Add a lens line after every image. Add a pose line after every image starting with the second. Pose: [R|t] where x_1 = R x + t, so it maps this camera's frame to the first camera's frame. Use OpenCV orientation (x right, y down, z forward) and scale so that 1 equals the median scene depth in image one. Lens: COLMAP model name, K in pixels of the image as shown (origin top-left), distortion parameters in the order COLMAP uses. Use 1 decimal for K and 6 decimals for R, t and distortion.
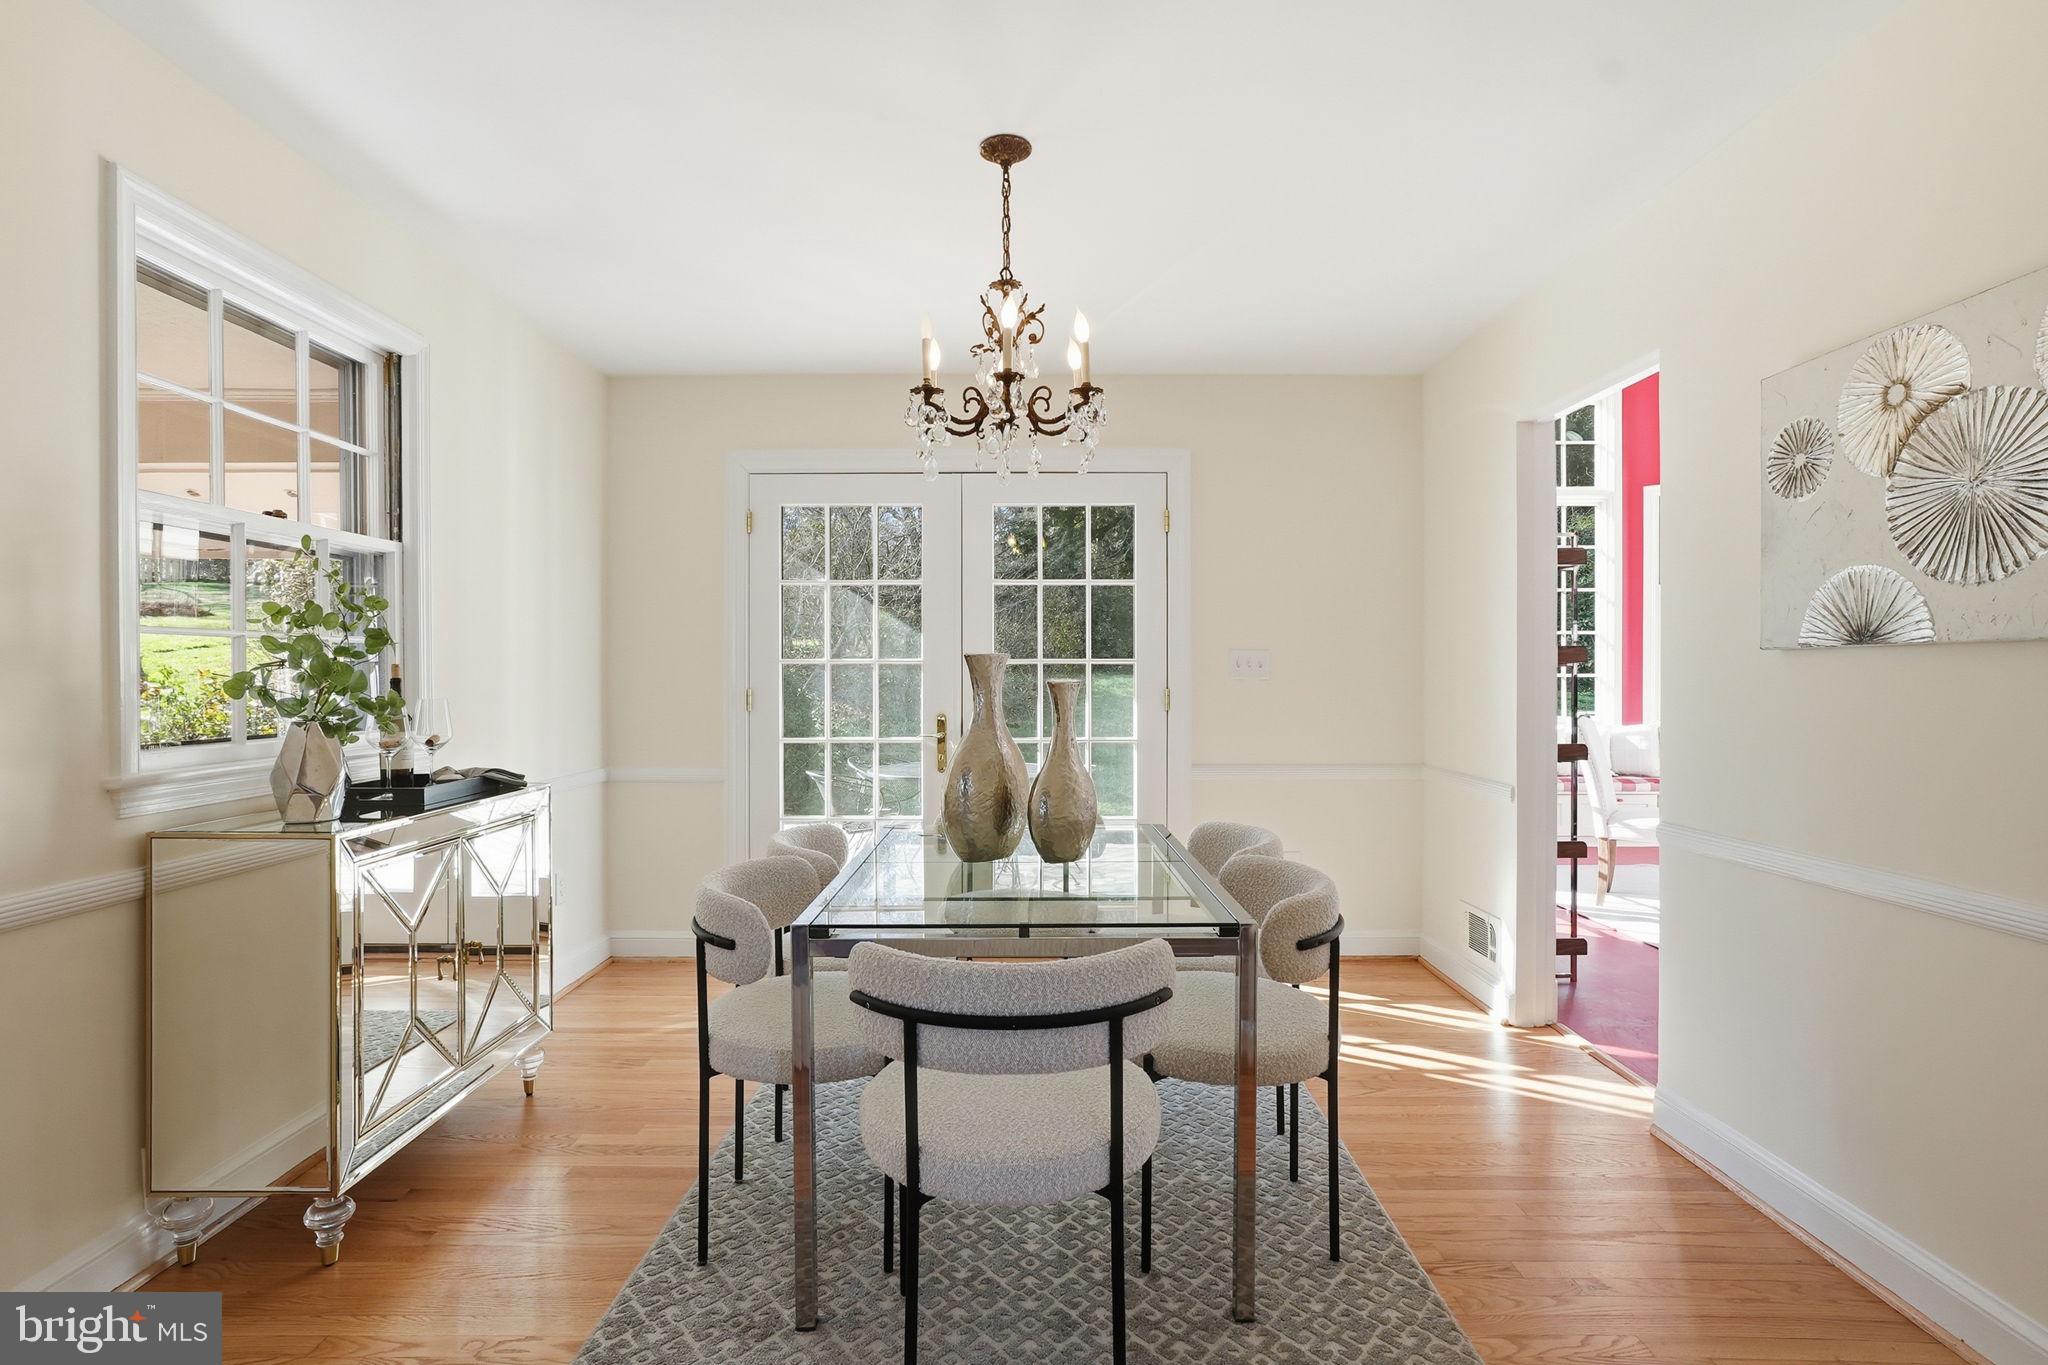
lens RADIAL K [[1035.1, 0, 1020.4], [0, 1035.1, 674.6], [0, 0, 1]] dist [-0.042534, 0.000608]
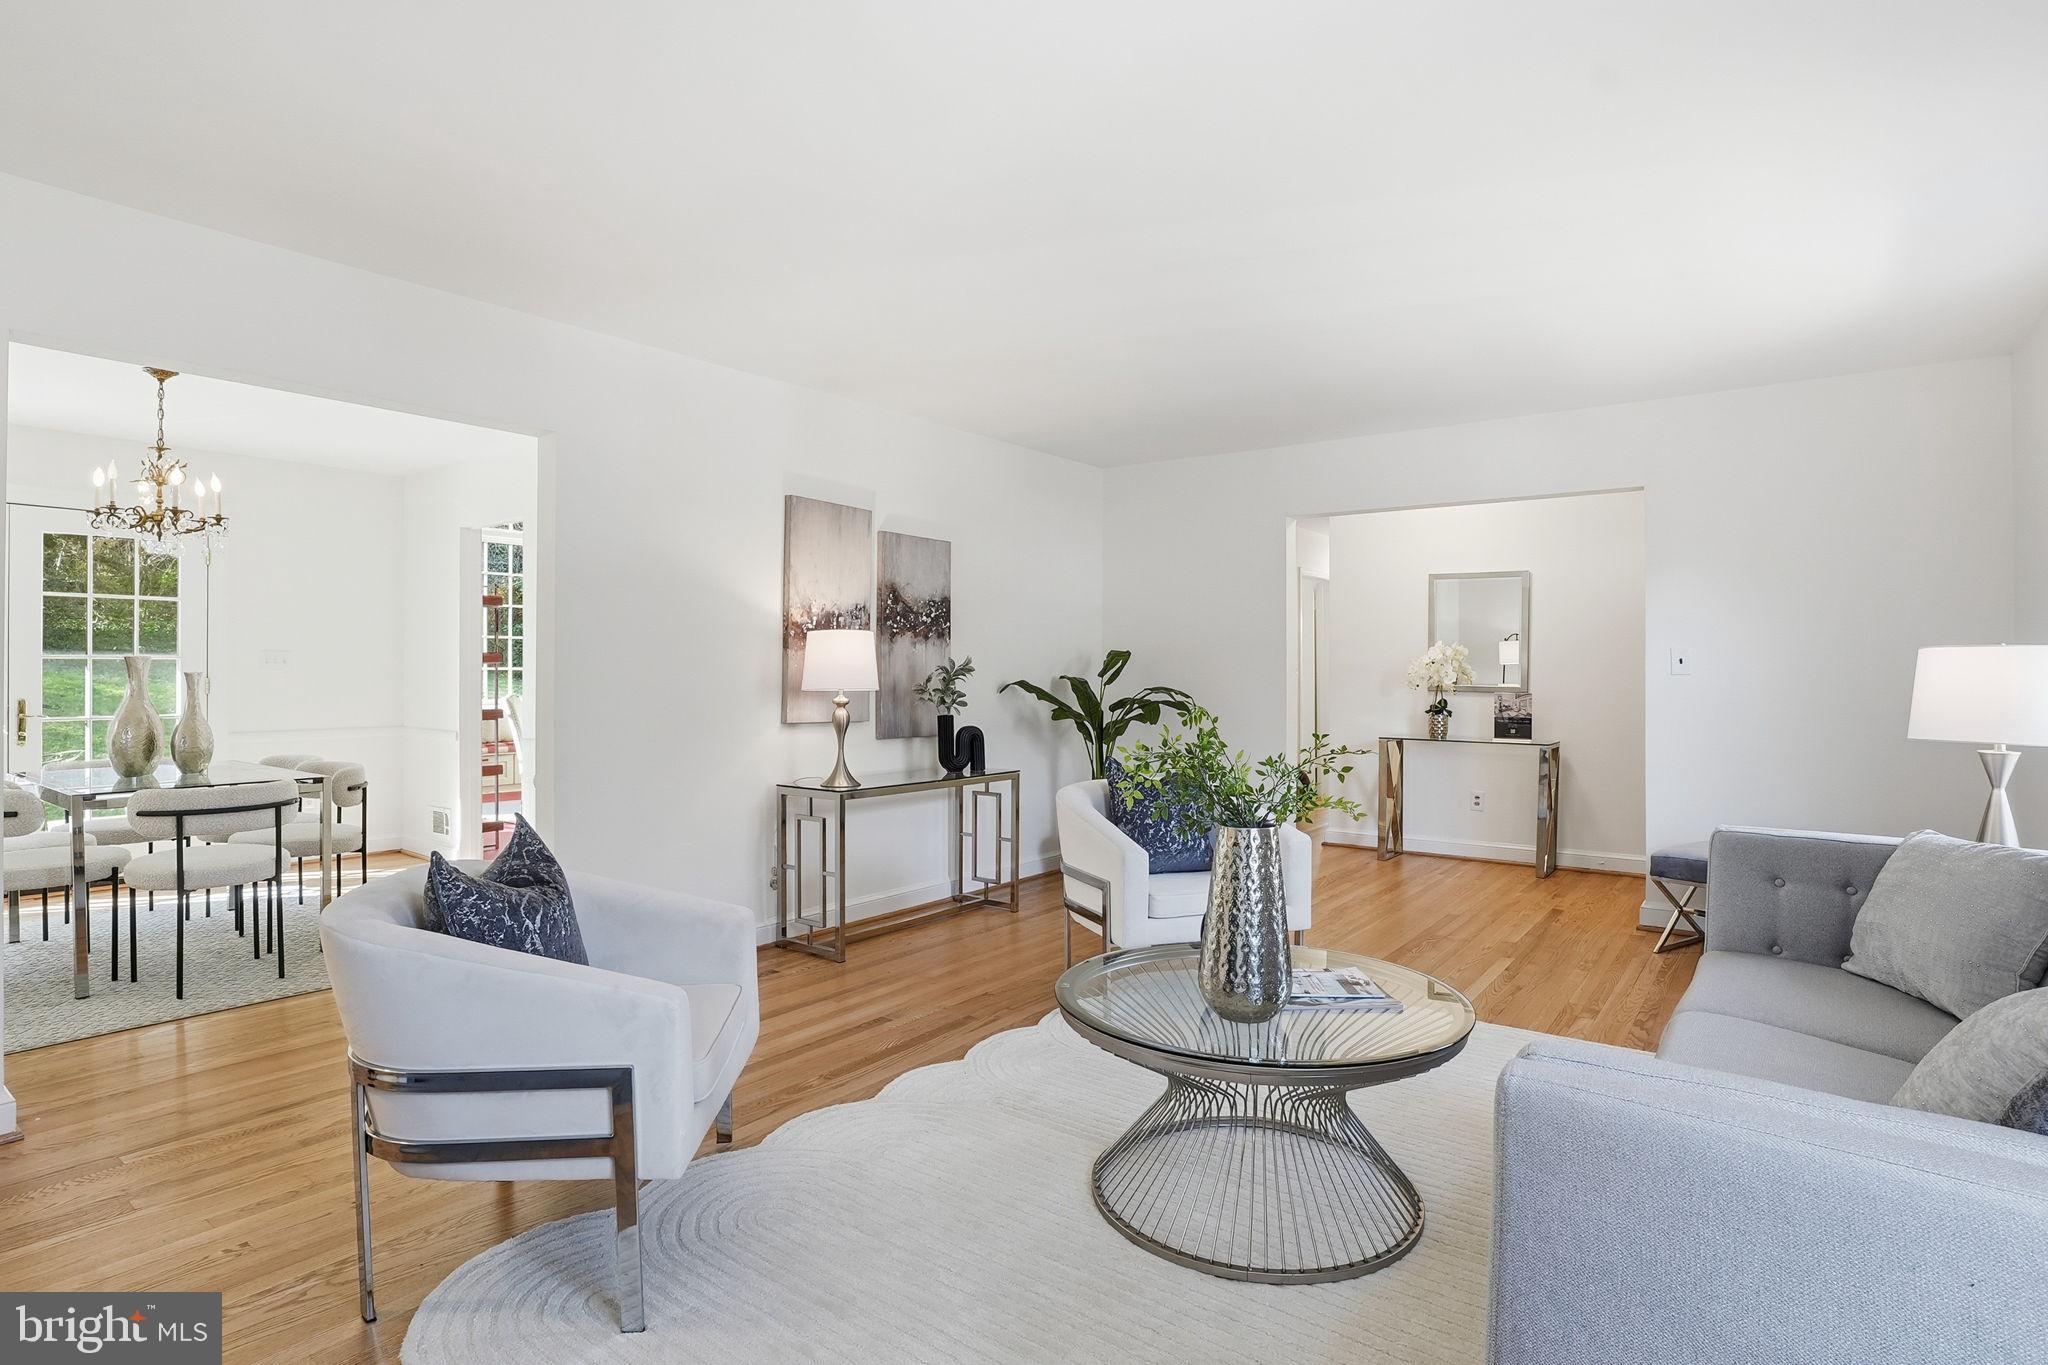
lens RADIAL K [[1035.1, 0, 1021.5], [0, 1035.1, 671.2], [0, 0, 1]] dist [-0.042534, 0.000608]
pose [[0.601398, -0.002790, 0.798944, -0.479709], [-0.000297, 0.999993, 0.003716, -0.002189], [-0.798949, -0.002472, 0.601393, -1.175129]]
